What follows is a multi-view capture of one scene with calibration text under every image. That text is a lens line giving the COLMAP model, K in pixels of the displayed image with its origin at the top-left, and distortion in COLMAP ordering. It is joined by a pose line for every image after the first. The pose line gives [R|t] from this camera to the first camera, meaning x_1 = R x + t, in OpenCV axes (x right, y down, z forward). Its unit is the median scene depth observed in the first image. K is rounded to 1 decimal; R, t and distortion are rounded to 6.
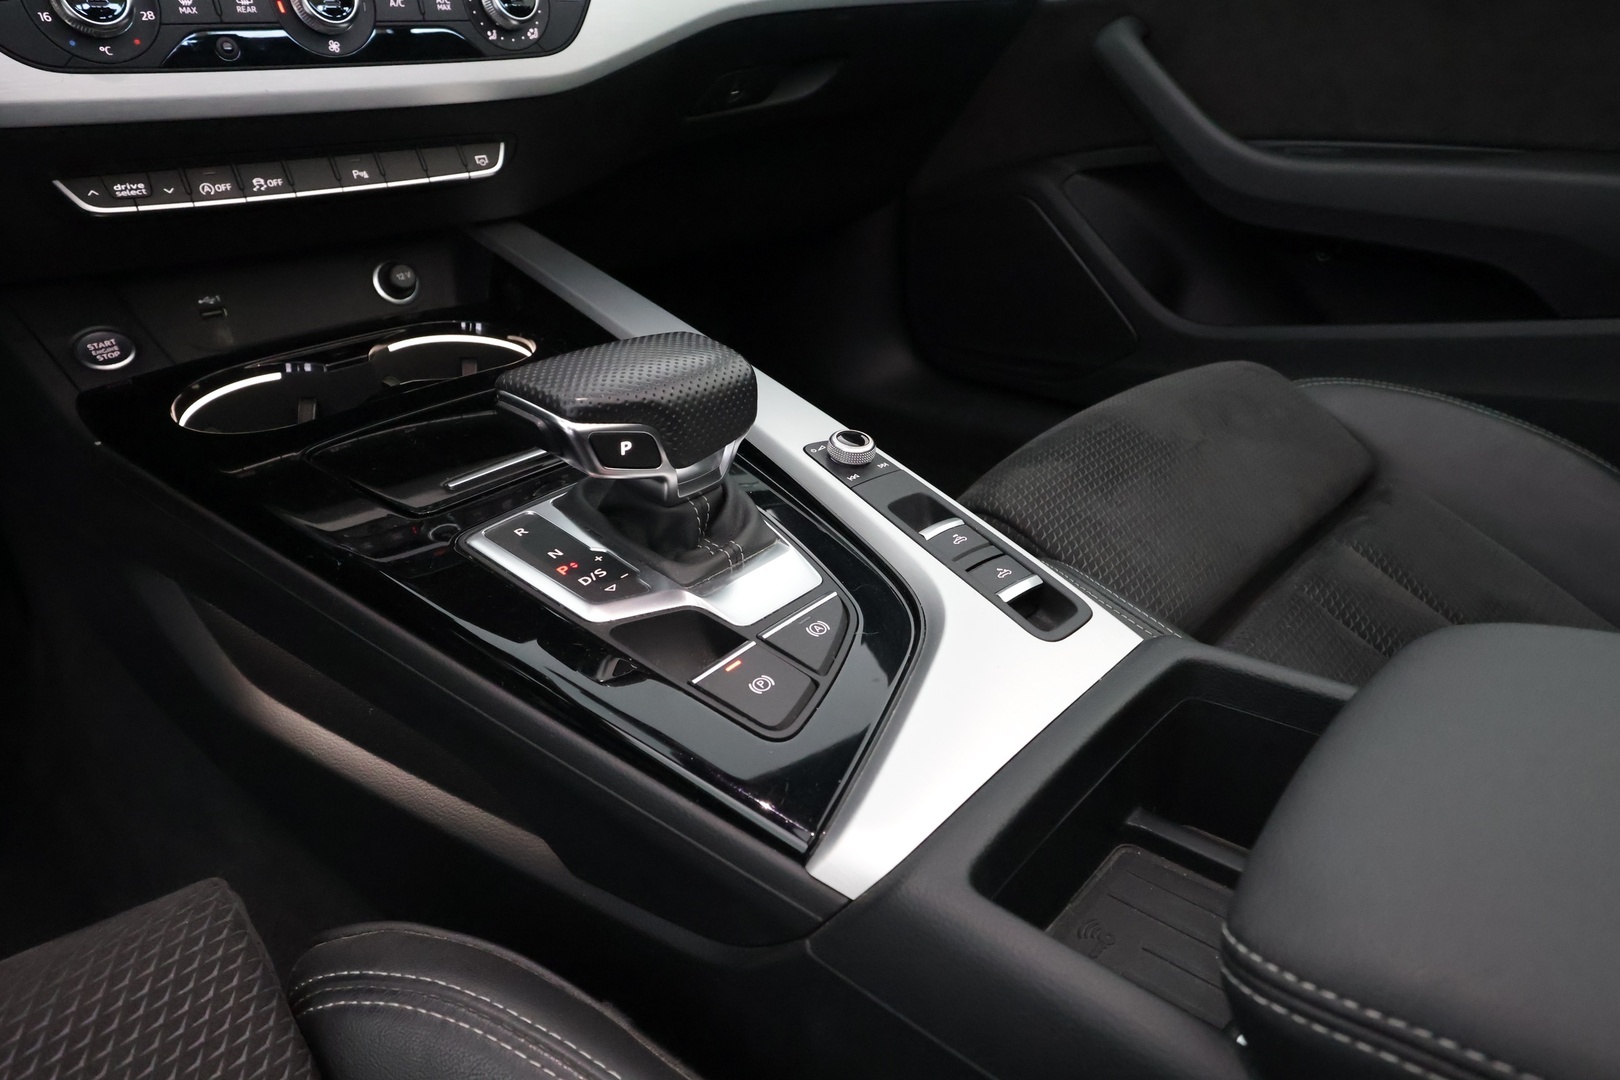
lens RADIAL K [[998.6, 0, 819.1], [0, 998.6, 538.1], [0, 0, 1]] dist [-0.002908, 0.001883]
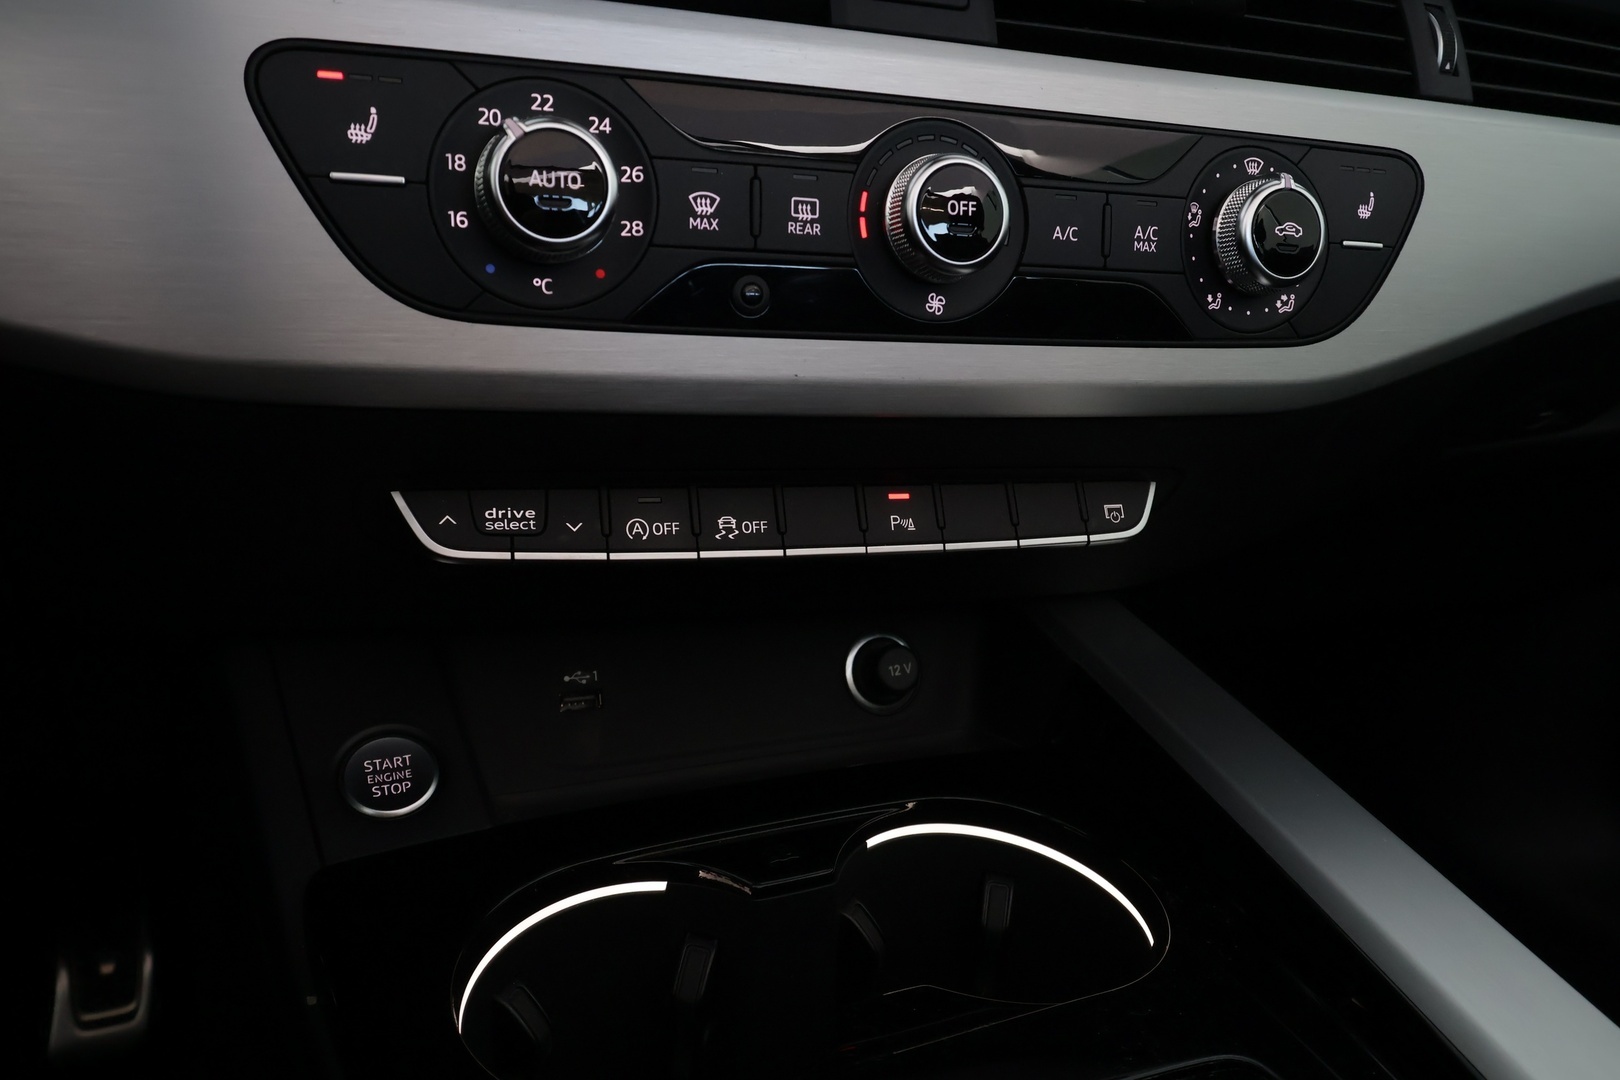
lens RADIAL K [[1262.4, 0, 819.6], [0, 1262.4, 533.3], [0, 0, 1]] dist [-0.004391, 0.008392]
pose [[0.930833, 0.161086, -0.328025, -0.312105], [-0.232489, 0.953569, -0.191454, -0.246275], [0.281954, 0.254474, 0.925065, 0.422384]]
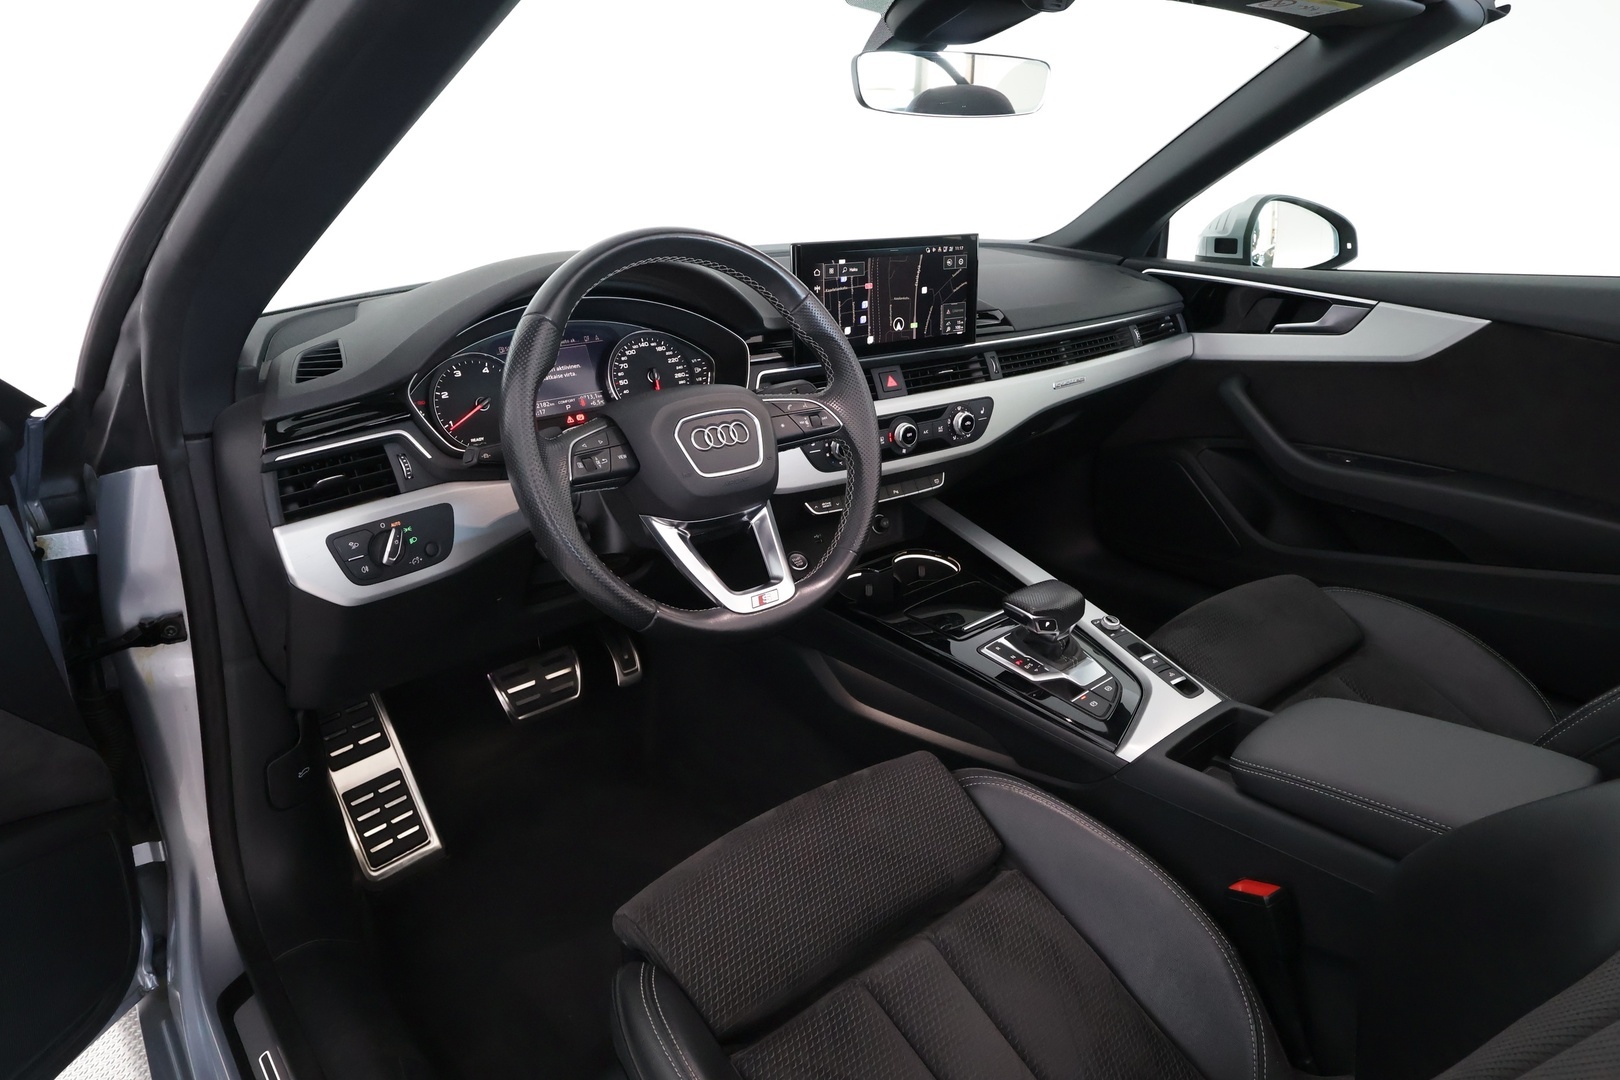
lens RADIAL K [[998.6, 0, 819.1], [0, 998.6, 538.1], [0, 0, 1]] dist [-0.002908, 0.001883]
pose [[0.991389, 0.052684, -0.119888, -0.382647], [-0.064785, 0.992937, -0.099392, -0.002056], [0.113805, 0.106303, 0.987800, -1.527609]]
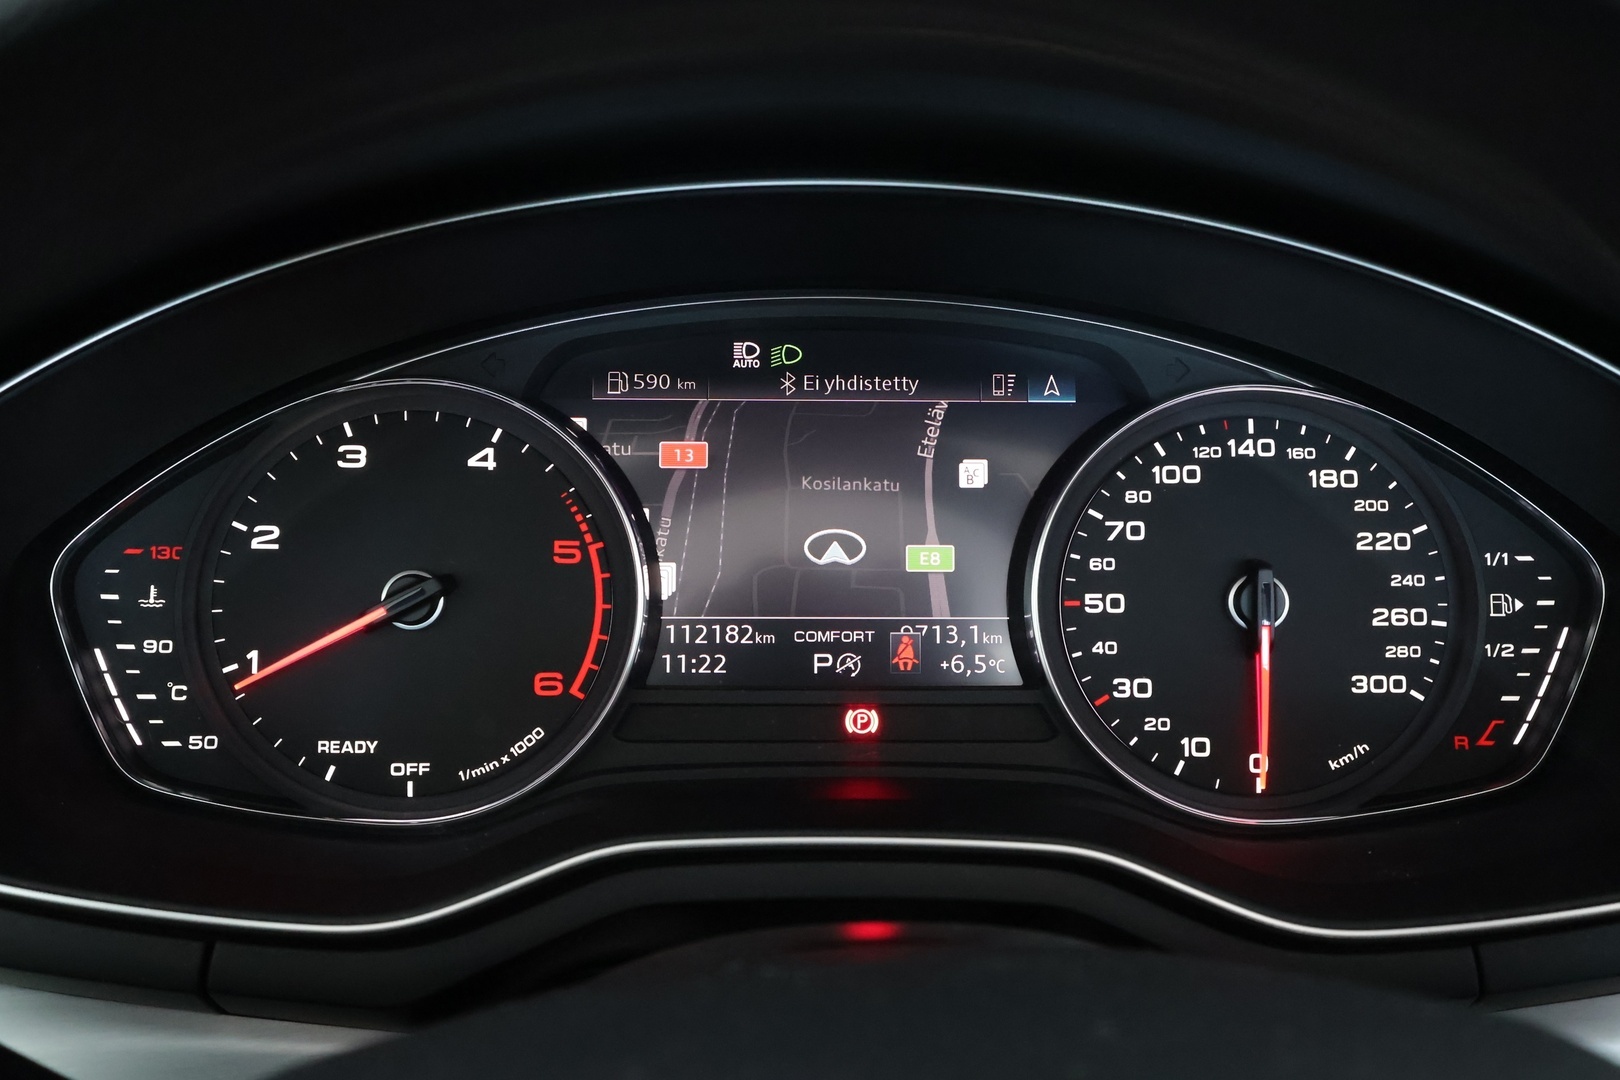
lens RADIAL K [[1262.4, 0, 819.6], [0, 1262.4, 533.3], [0, 0, 1]] dist [-0.004391, 0.008392]
pose [[0.688759, 0.240340, -0.683994, -0.793553], [-0.347584, 0.937422, -0.020616, -0.523241], [0.636236, 0.251945, 0.729196, 0.077726]]
